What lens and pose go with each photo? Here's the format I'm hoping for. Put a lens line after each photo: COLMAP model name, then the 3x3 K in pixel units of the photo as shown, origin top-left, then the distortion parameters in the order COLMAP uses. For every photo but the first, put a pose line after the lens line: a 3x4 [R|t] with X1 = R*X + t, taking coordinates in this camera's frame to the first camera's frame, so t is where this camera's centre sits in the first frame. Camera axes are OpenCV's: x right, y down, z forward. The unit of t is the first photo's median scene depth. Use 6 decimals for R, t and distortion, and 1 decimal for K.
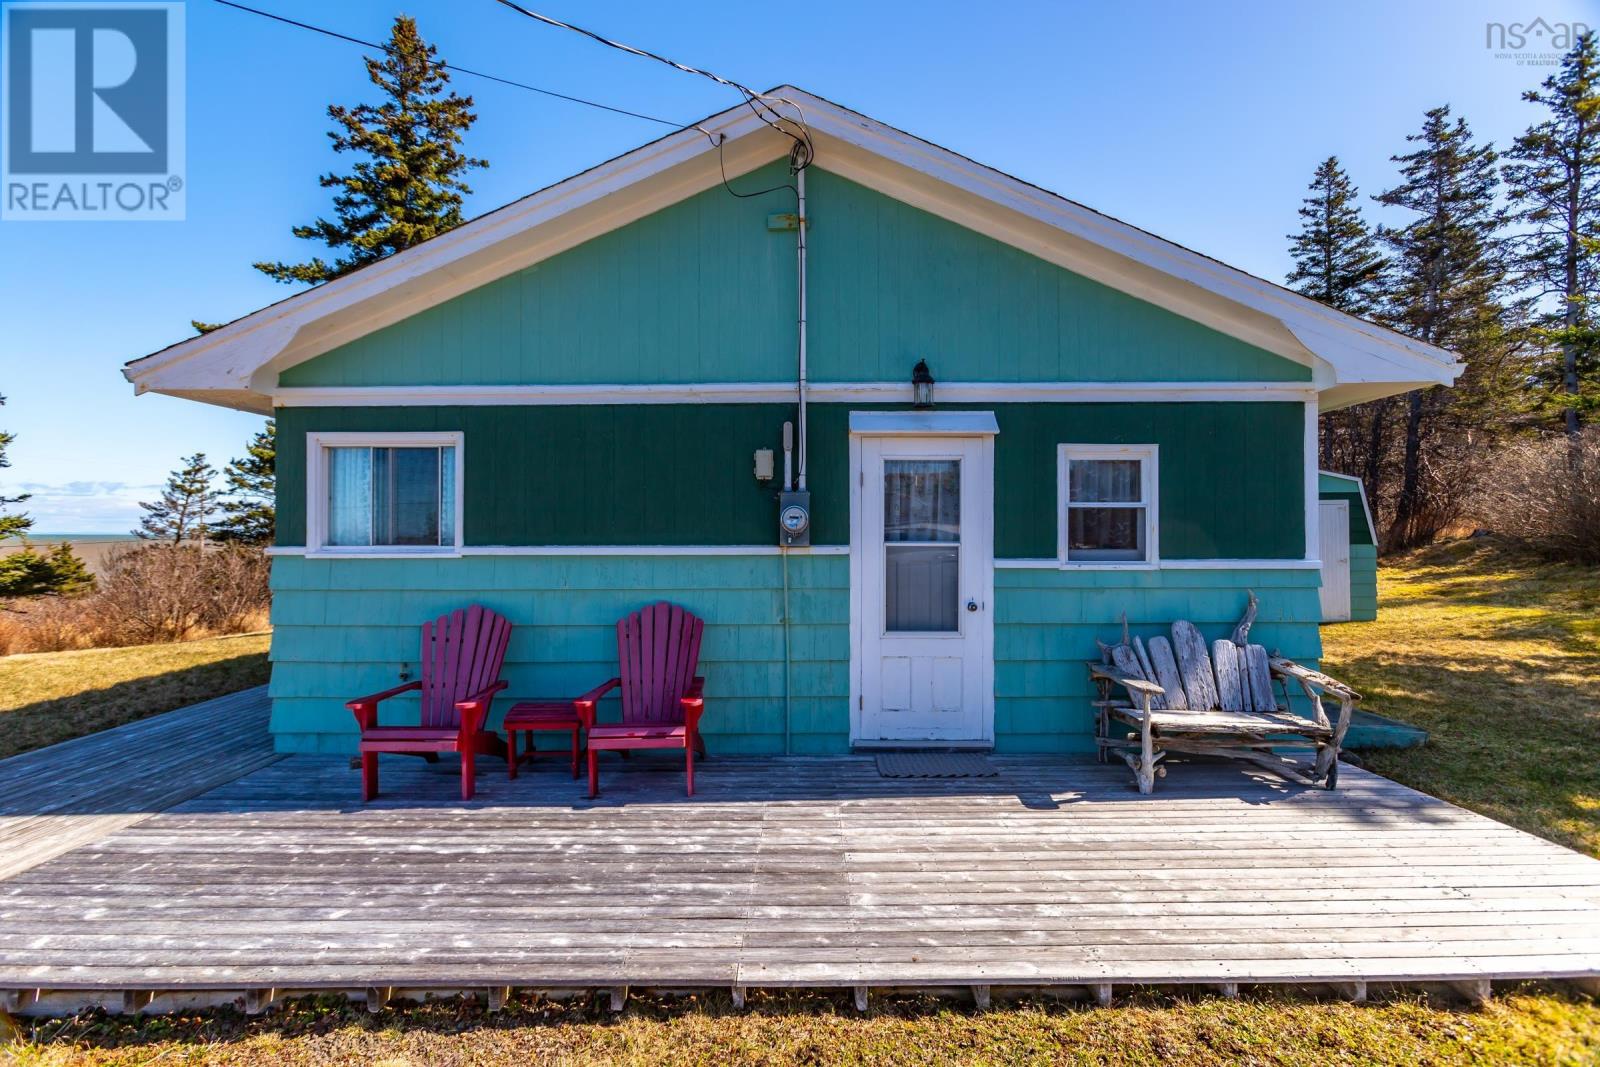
lens RADIAL K [[723.3, 0, 798.0], [0, 723.3, 529.7], [0, 0, 1]] dist [0.005196, -0.000016]
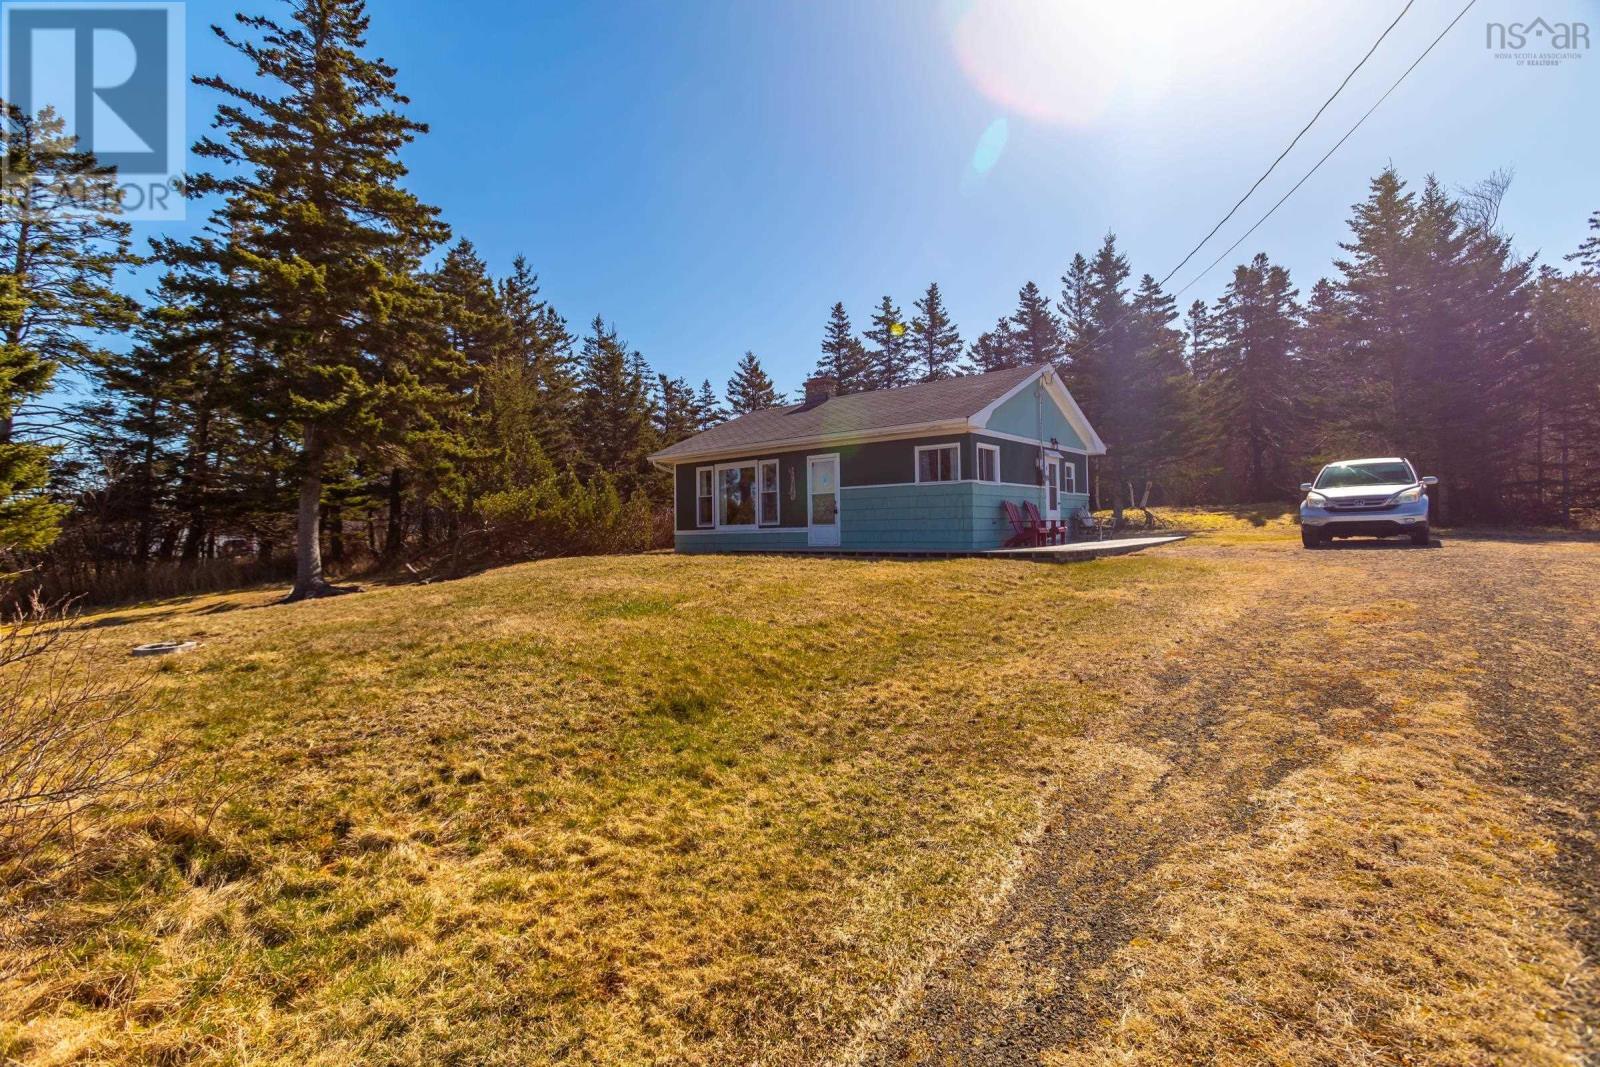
lens RADIAL K [[723.3, 0, 807.7], [0, 723.3, 532.9], [0, 0, 1]] dist [0.005196, -0.000016]
pose [[0.633058, -0.013110, 0.773993, -3.381301], [0.009209, 0.999913, 0.009404, 0.201641], [-0.774049, 0.001175, 0.633124, -0.360020]]
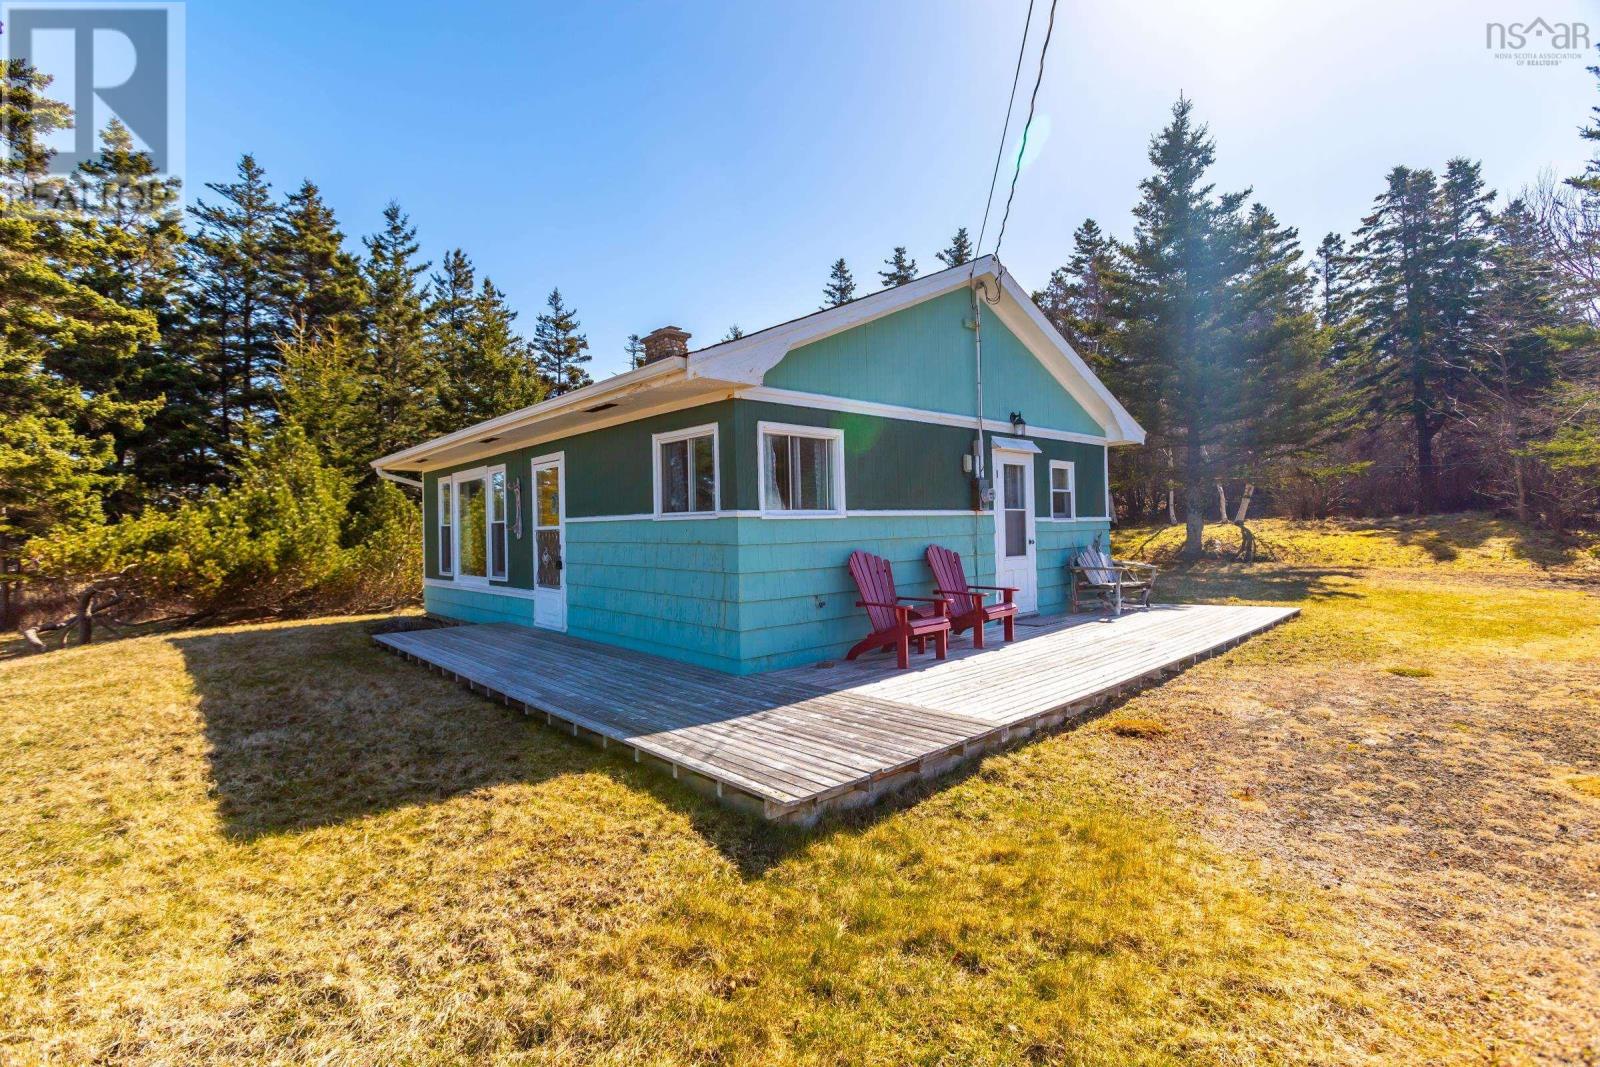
lens RADIAL K [[723.3, 0, 795.7], [0, 723.3, 529.4], [0, 0, 1]] dist [0.005196, -0.000016]
pose [[0.735626, -0.016109, 0.677196, -1.510306], [0.011844, 0.999870, 0.010918, 0.044135], [-0.677284, -0.000011, 0.735722, 0.000920]]
